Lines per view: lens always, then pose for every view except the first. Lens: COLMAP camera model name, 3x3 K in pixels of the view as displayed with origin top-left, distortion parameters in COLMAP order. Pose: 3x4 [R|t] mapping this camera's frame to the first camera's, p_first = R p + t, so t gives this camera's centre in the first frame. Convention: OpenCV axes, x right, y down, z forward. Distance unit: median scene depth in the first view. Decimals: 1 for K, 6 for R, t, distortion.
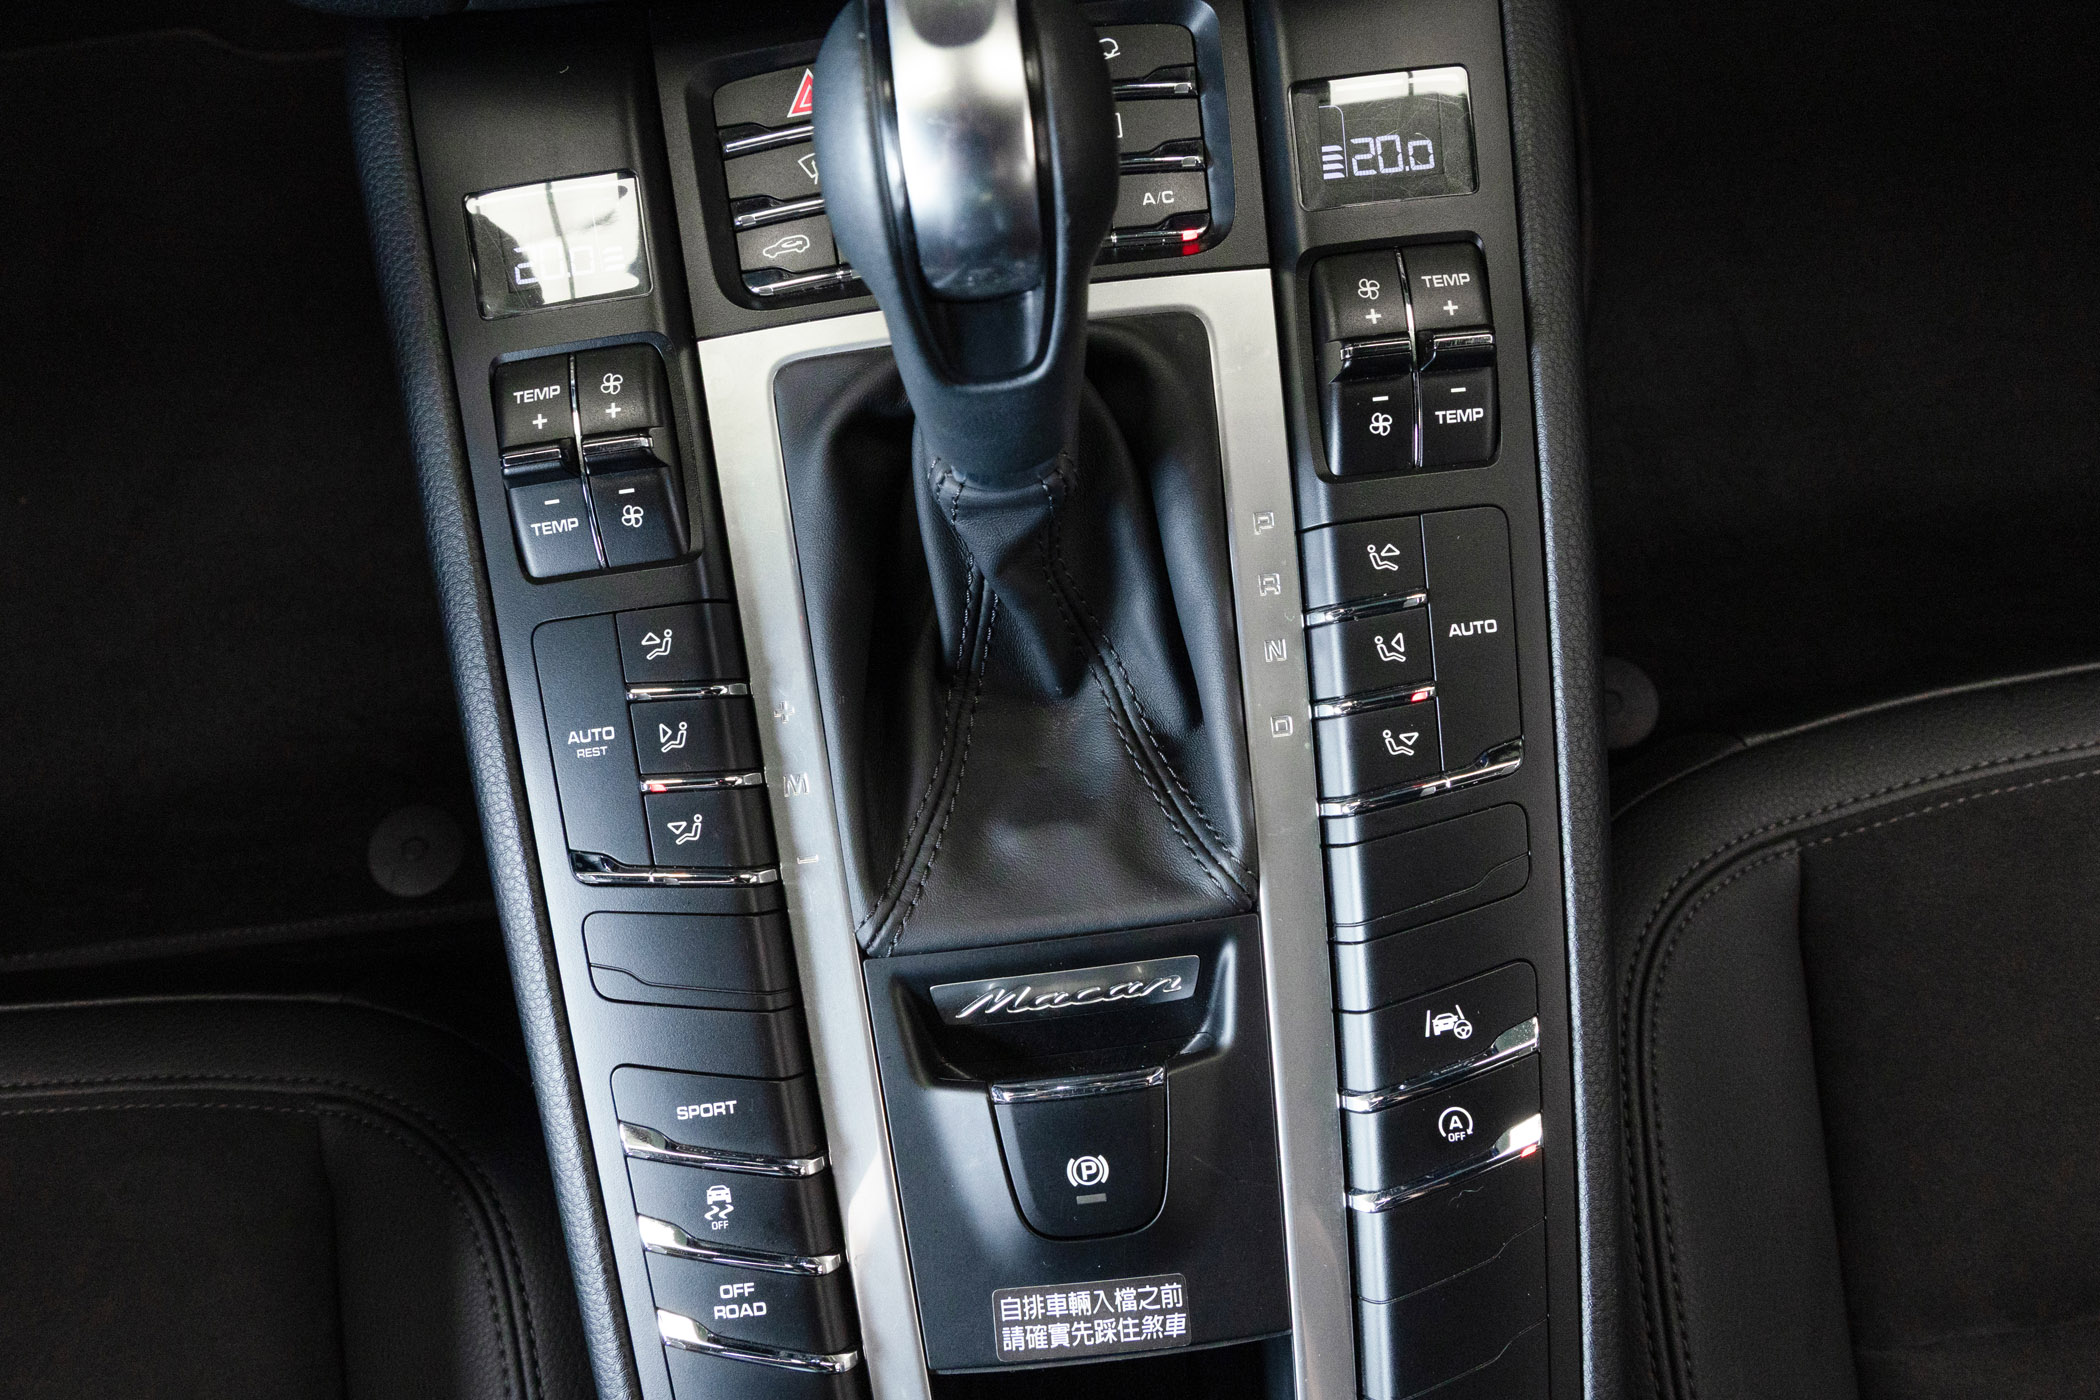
lens RADIAL K [[1812.7, 0, 1002.8], [0, 1812.7, 699.8], [0, 0, 1]] dist [0.013493, -0.003202]
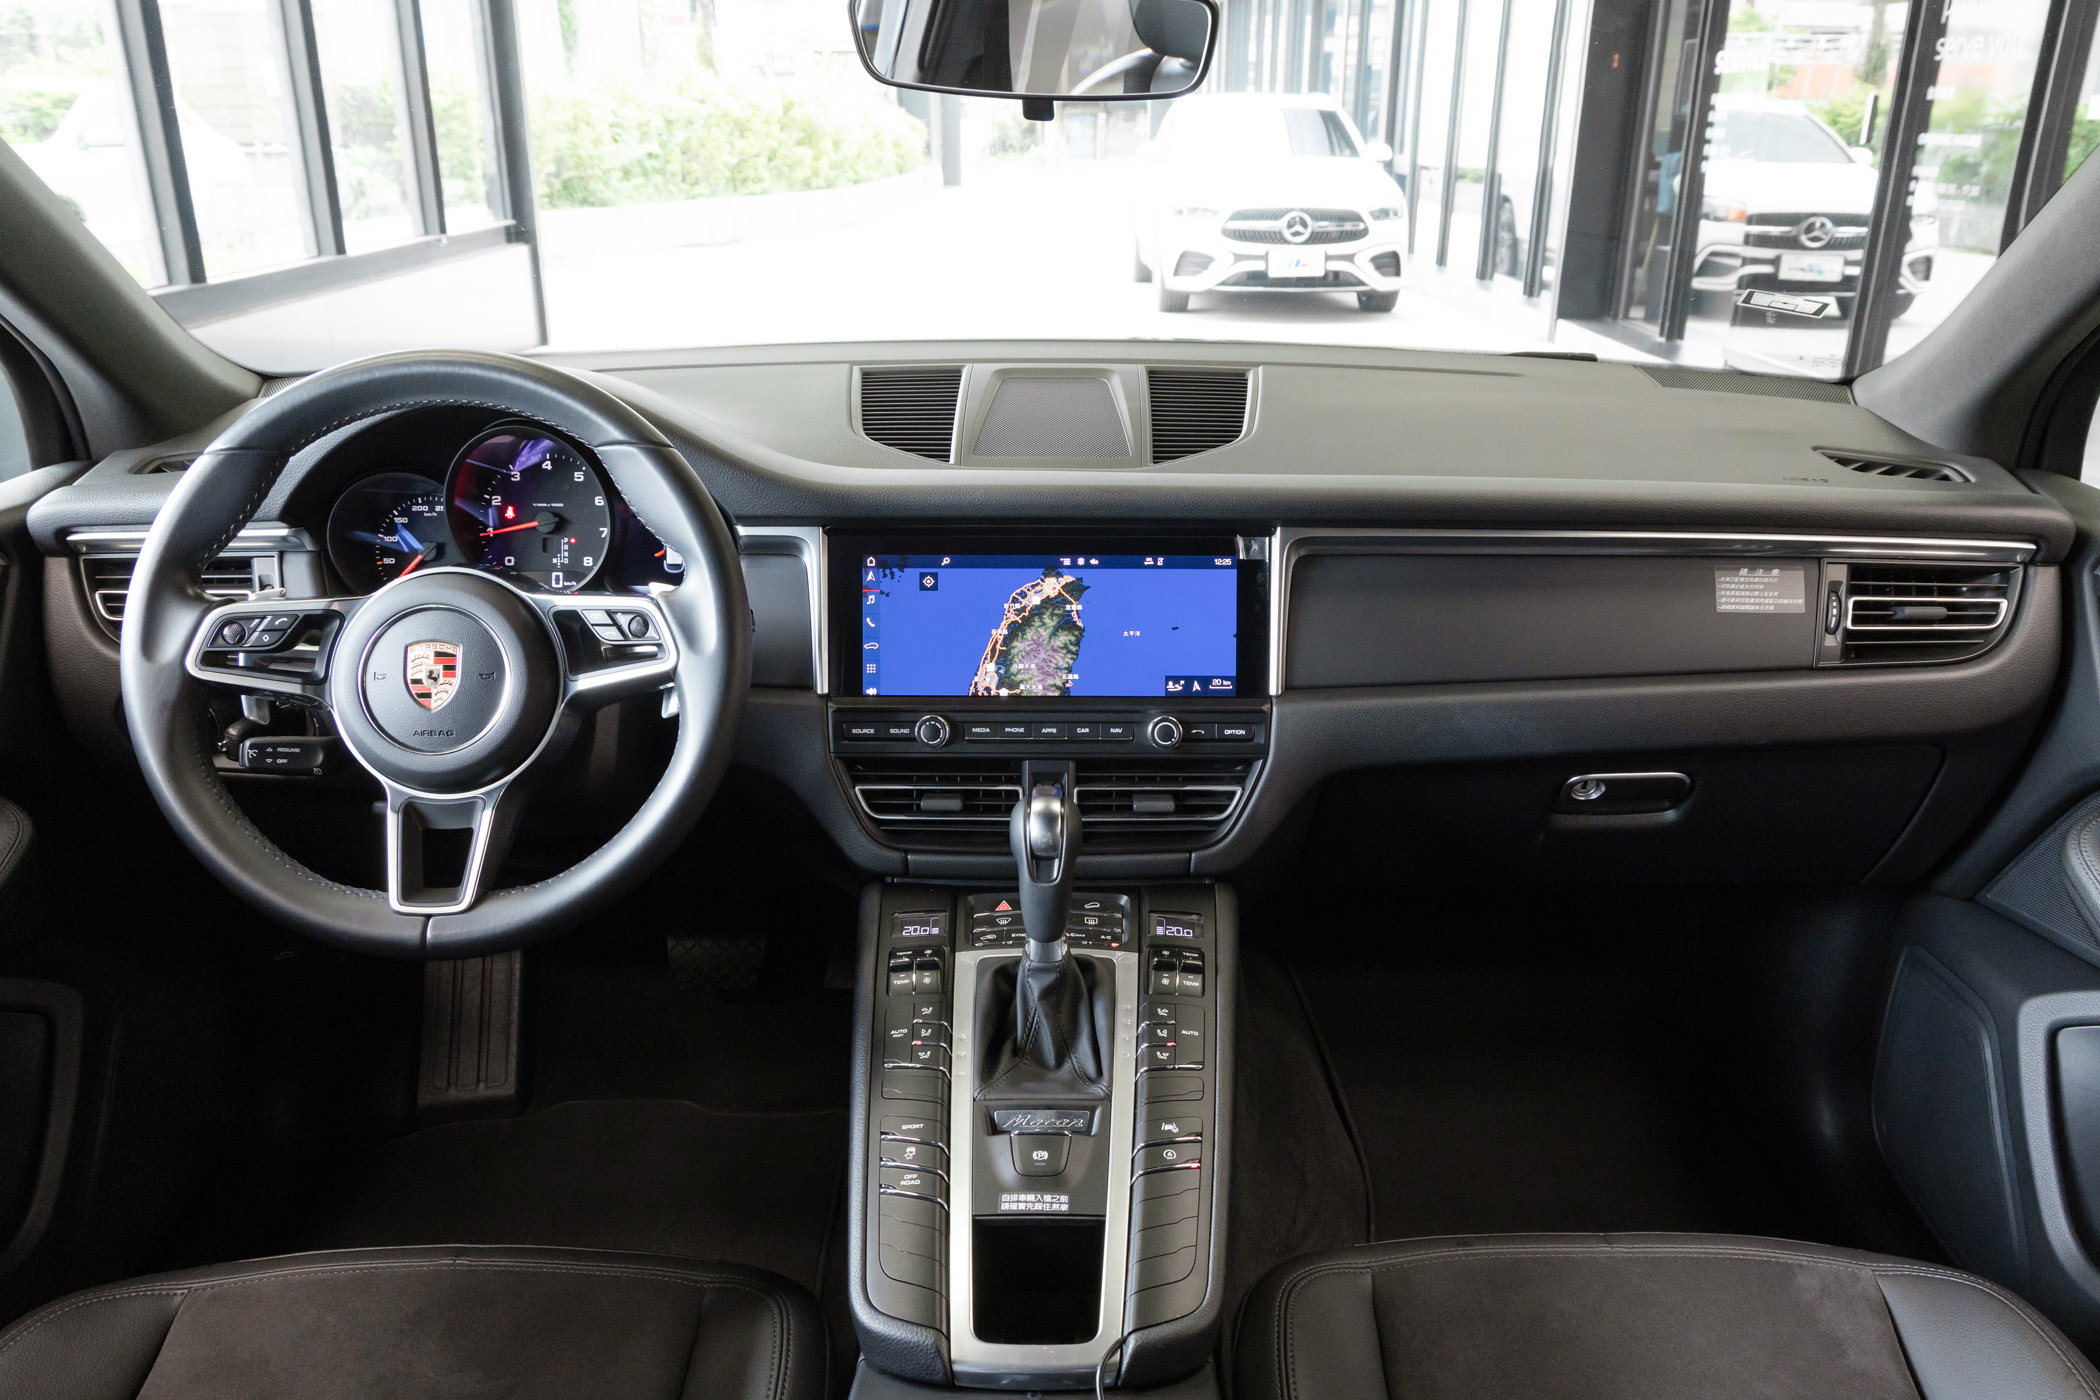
lens RADIAL K [[1812.7, 0, 1002.8], [0, 1812.7, 699.8], [0, 0, 1]] dist [0.013493, -0.003202]
pose [[0.987455, 0.086275, -0.132245, 0.300954], [-0.157716, 0.579250, -0.799747, 2.115664], [0.007605, 0.810572, 0.585590, -1.240282]]
